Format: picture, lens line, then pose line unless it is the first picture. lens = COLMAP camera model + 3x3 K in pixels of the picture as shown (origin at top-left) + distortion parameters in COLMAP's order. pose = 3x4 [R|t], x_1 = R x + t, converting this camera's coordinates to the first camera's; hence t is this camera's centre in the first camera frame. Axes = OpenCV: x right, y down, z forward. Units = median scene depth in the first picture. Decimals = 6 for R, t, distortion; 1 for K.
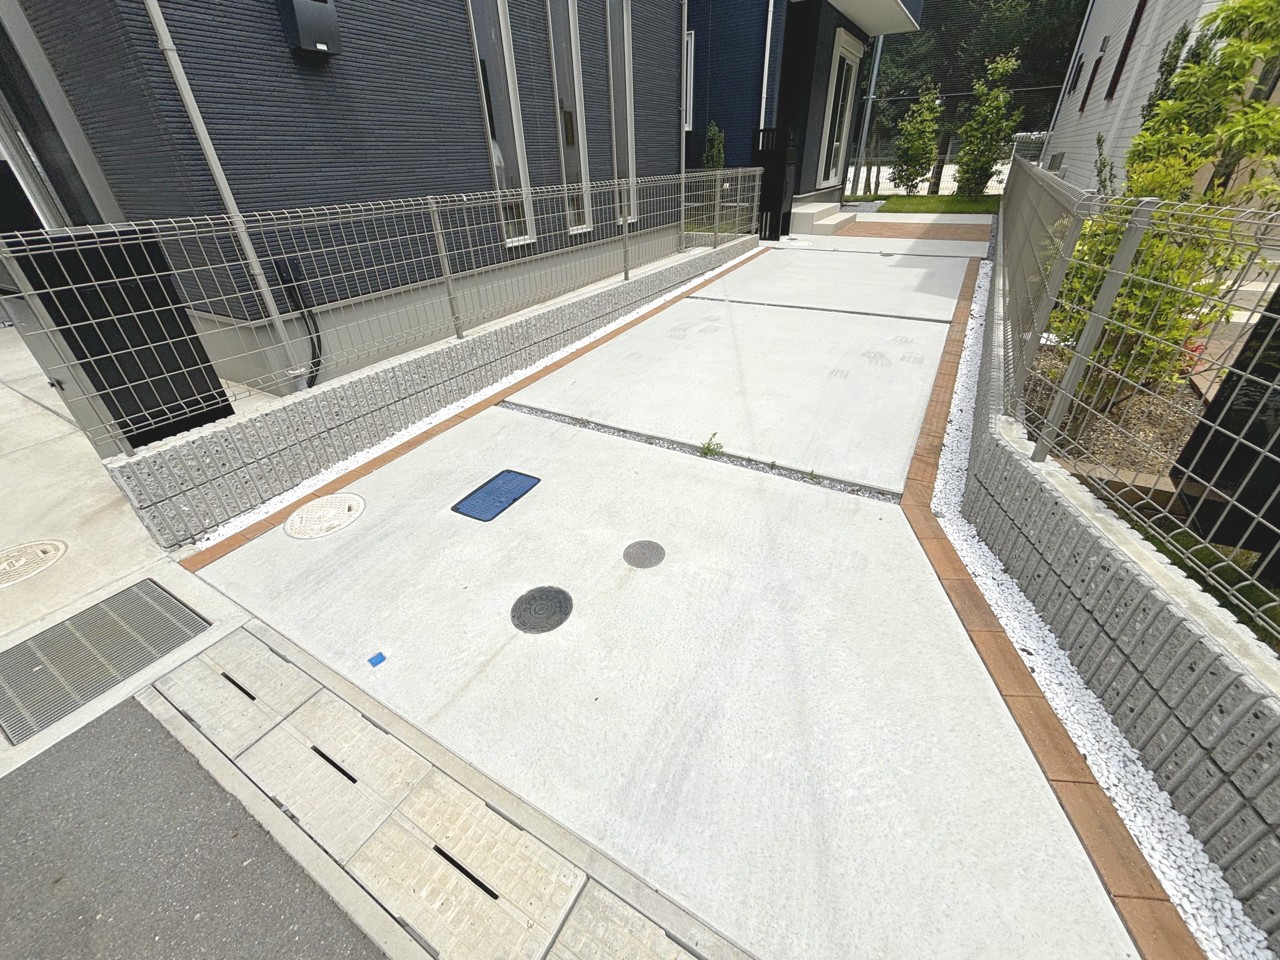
lens RADIAL K [[517.3, 0, 636.8], [0, 517.3, 480.5], [0, 0, 1]] dist [0.000679, 0.000917]
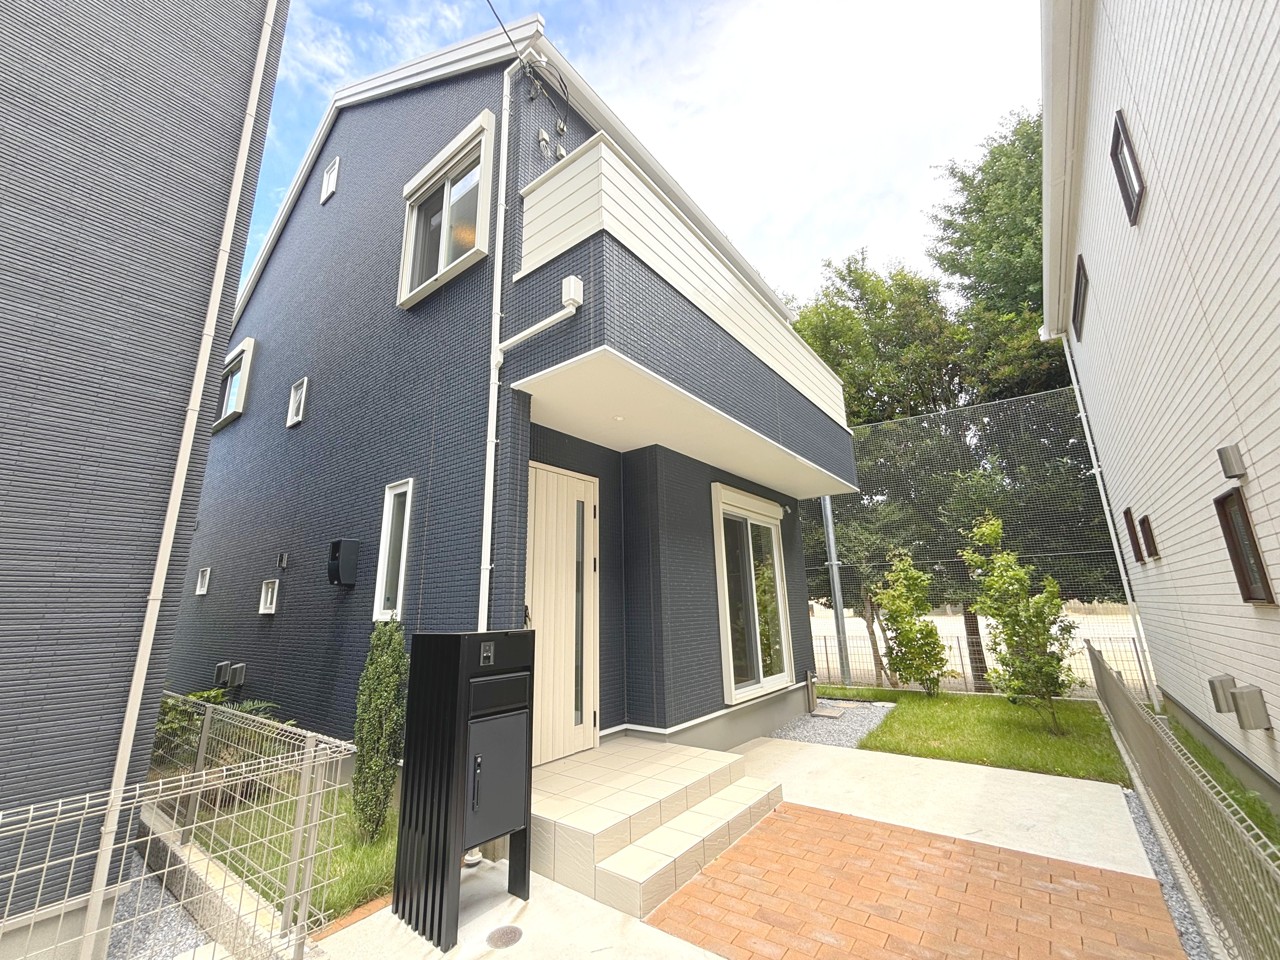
lens RADIAL K [[517.3, 0, 637.0], [0, 517.3, 480.5], [0, 0, 1]] dist [0.000679, 0.000917]
pose [[0.992432, -0.020400, -0.121088, 0.281599], [-0.071588, 0.705073, -0.705512, -0.294733], [0.099769, 0.708841, 0.698277, 0.388966]]
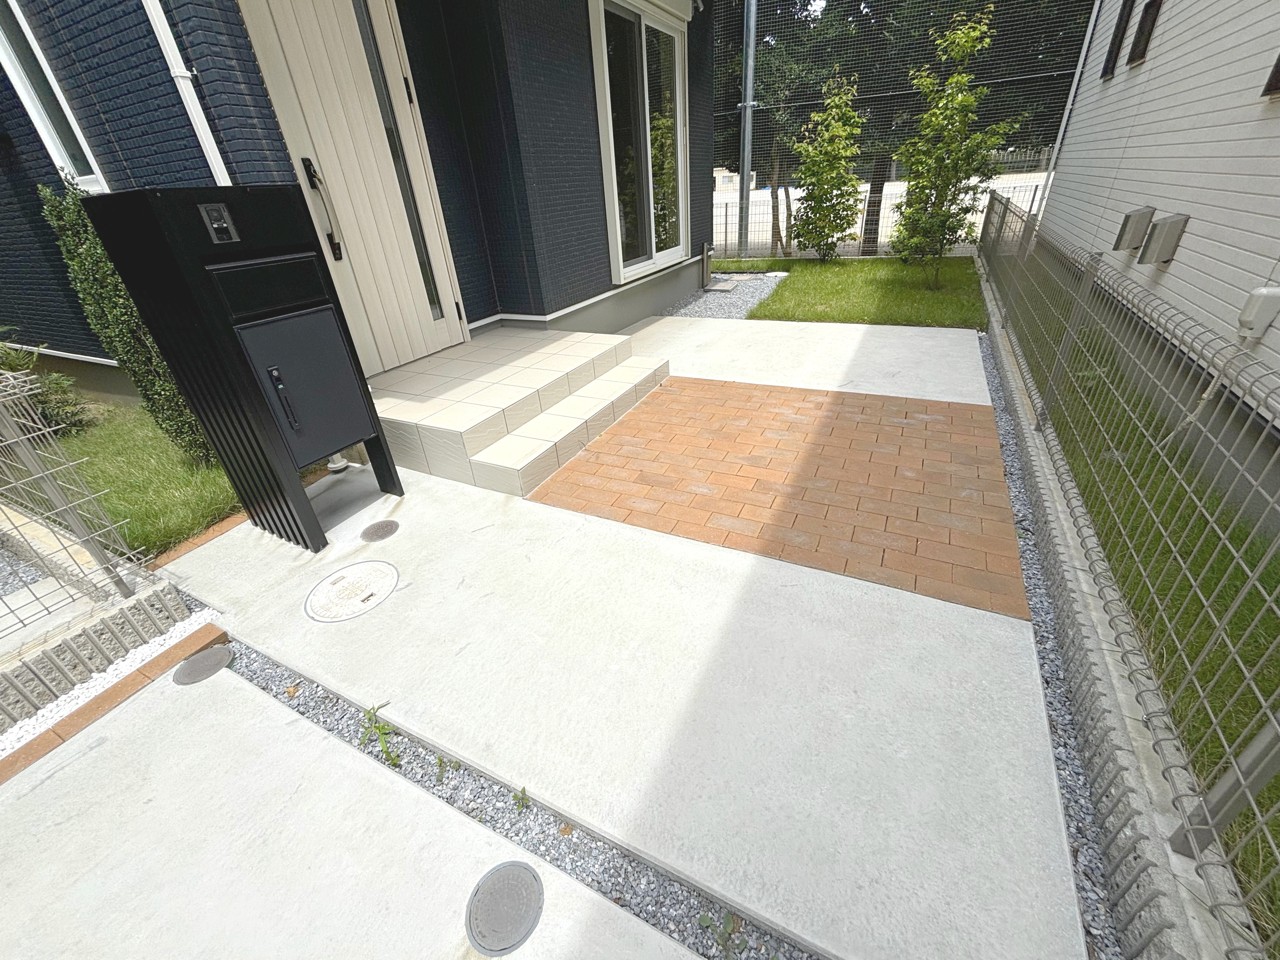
lens RADIAL K [[517.3, 0, 638.1], [0, 517.3, 474.8], [0, 0, 1]] dist [0.000679, 0.000917]
pose [[0.997201, -0.061169, 0.042994, 0.292779], [0.062925, 0.997186, -0.040754, -0.316597], [-0.040380, 0.043346, 0.998244, 0.456117]]
